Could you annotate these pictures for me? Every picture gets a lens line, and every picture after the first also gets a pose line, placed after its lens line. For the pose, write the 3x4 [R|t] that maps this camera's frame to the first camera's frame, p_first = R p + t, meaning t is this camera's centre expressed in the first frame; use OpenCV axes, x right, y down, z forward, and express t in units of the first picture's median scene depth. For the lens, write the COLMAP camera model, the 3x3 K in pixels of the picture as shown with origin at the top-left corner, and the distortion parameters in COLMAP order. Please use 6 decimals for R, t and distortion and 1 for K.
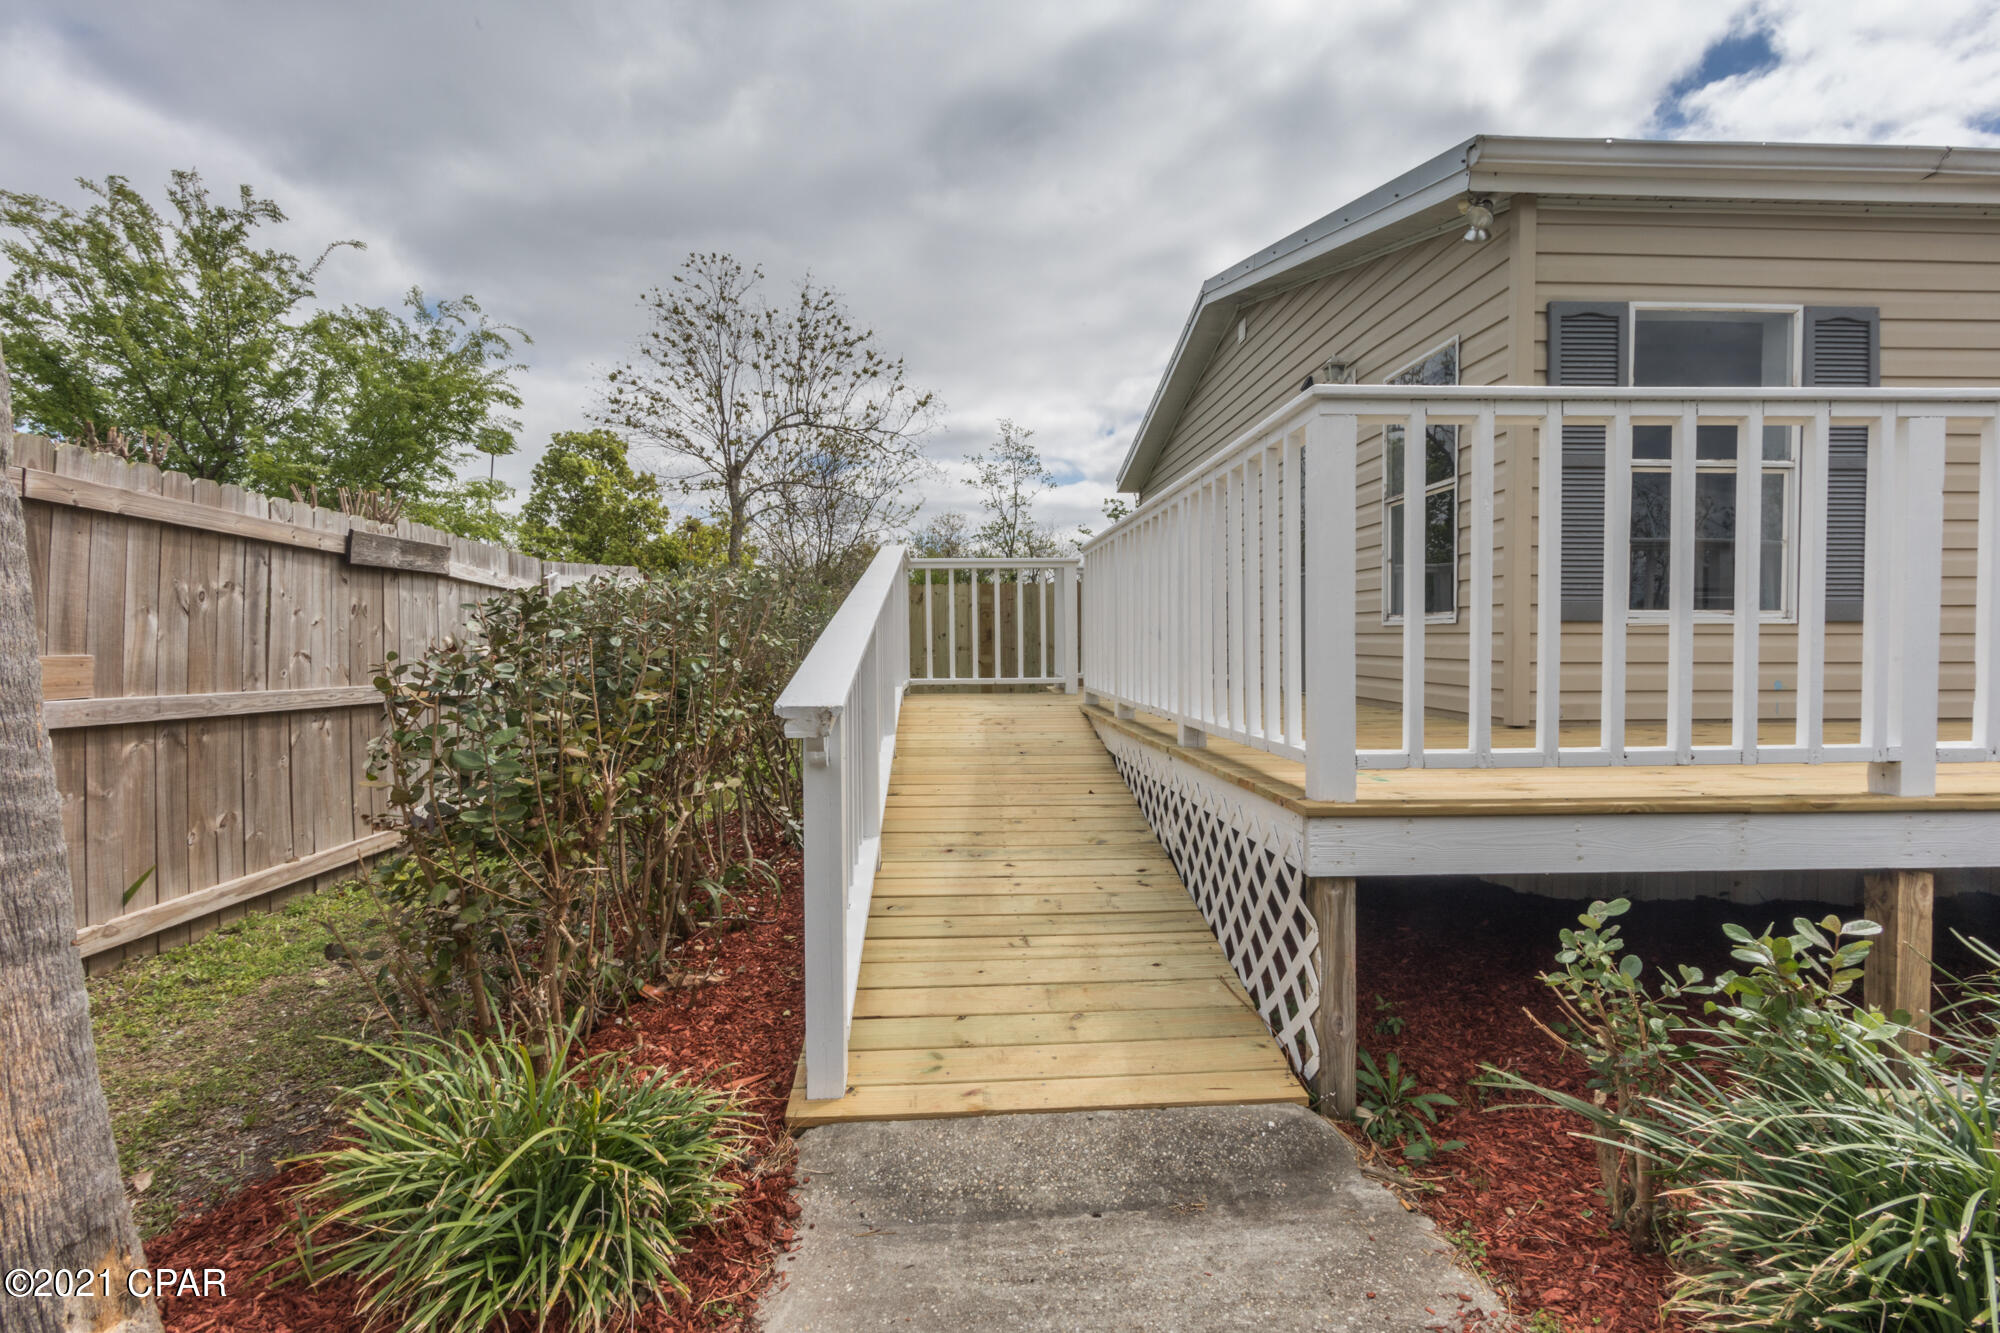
lens RADIAL K [[989.1, 0, 1003.1], [0, 989.1, 668.2], [0, 0, 1]] dist [-0.001451, -0.000401]
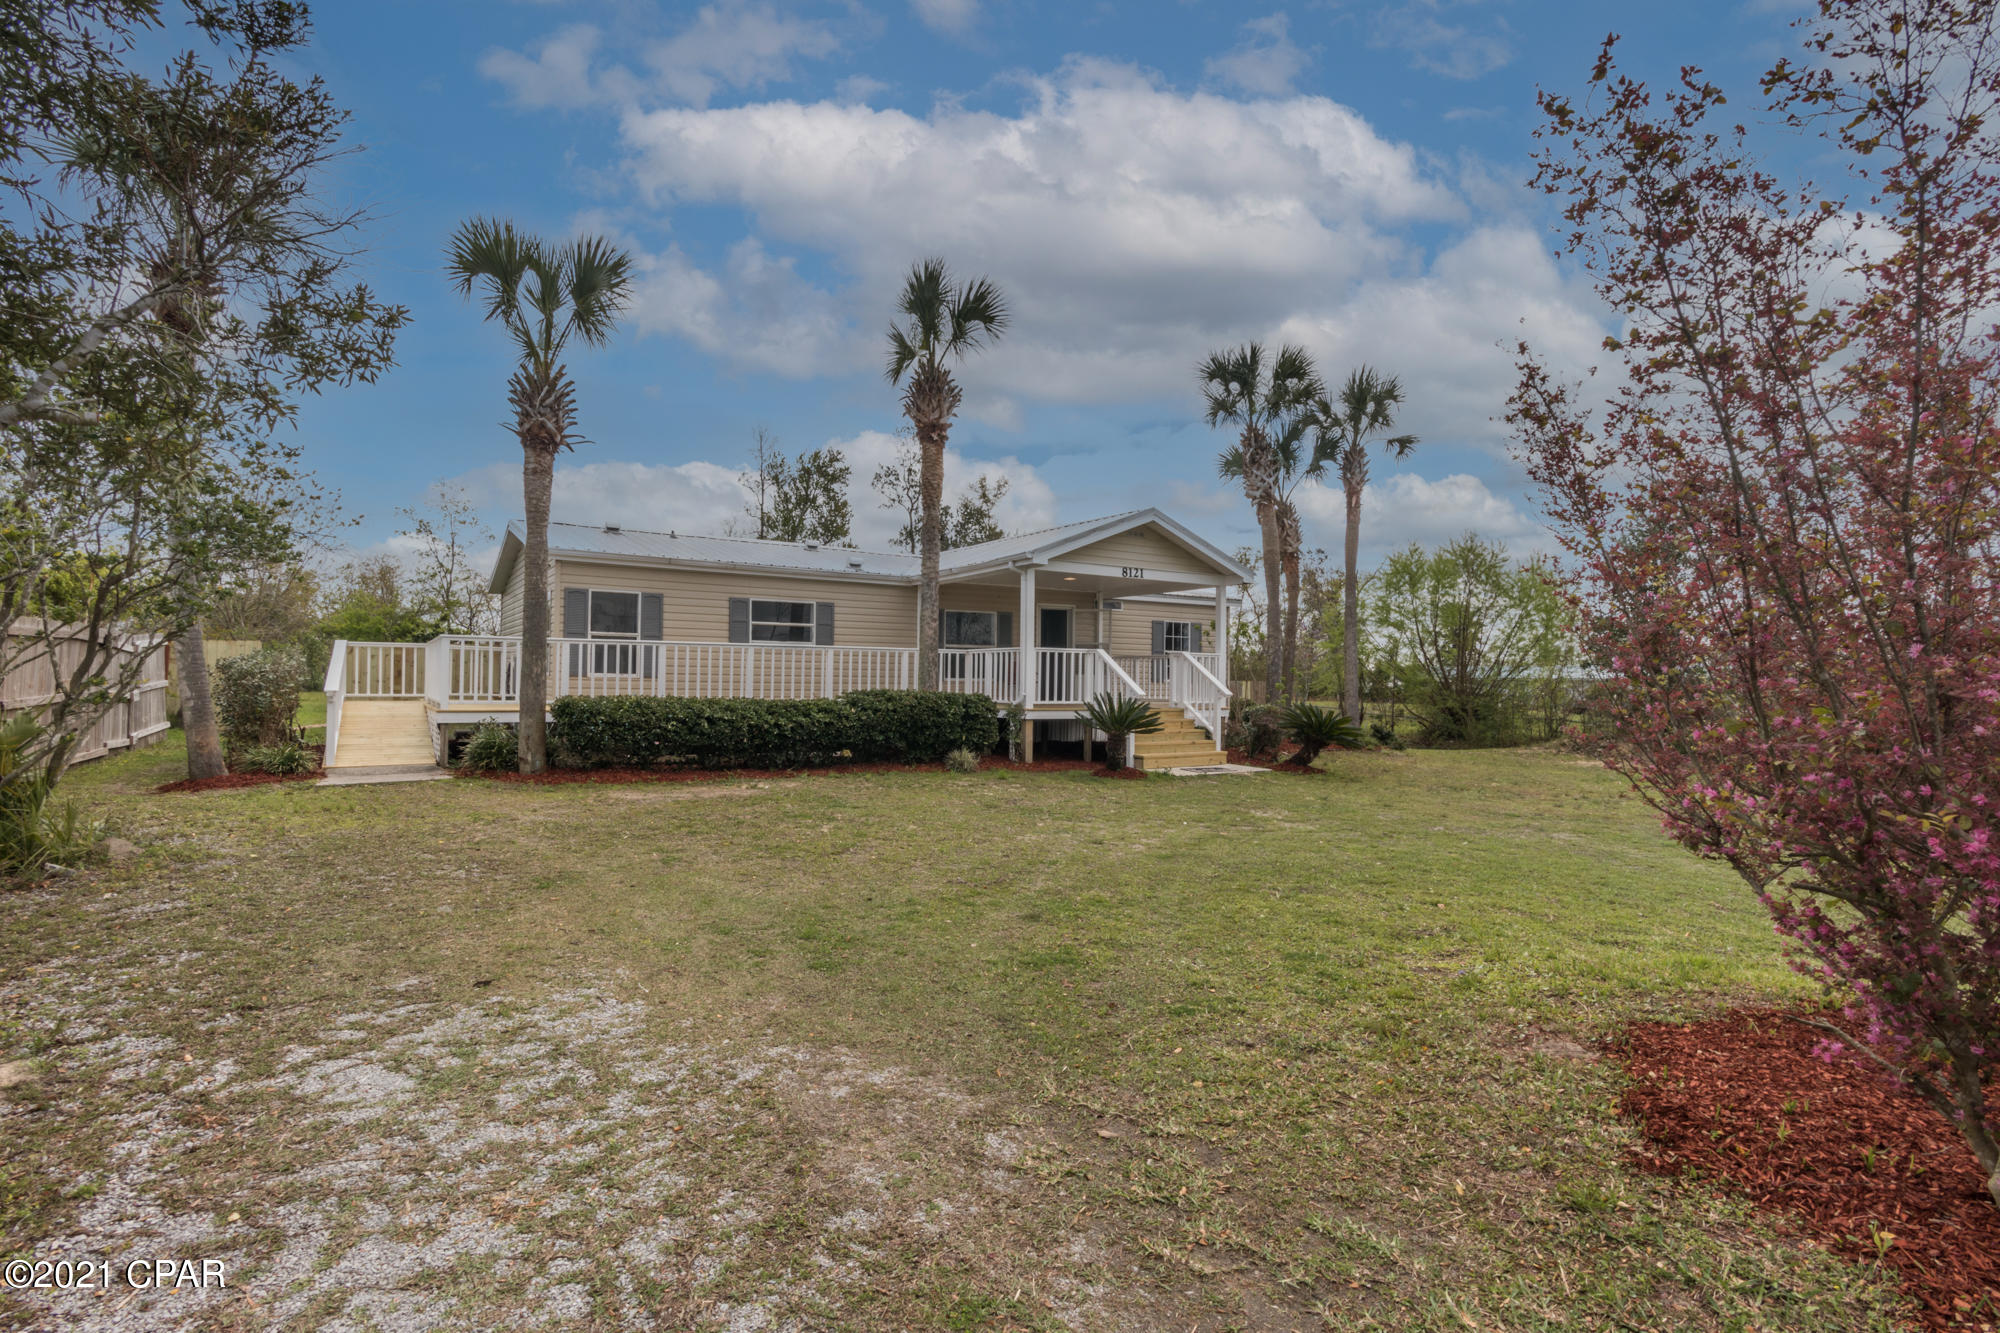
lens RADIAL K [[874.0, 0, 1003.6], [0, 874.0, 664.7], [0, 0, 1]] dist [0.001579, 0.000086]
pose [[0.850162, 0.008581, 0.526452, 0.223353], [0.002525, 0.999789, -0.020374, -0.020816], [-0.526516, 0.018650, 0.849961, -2.553885]]
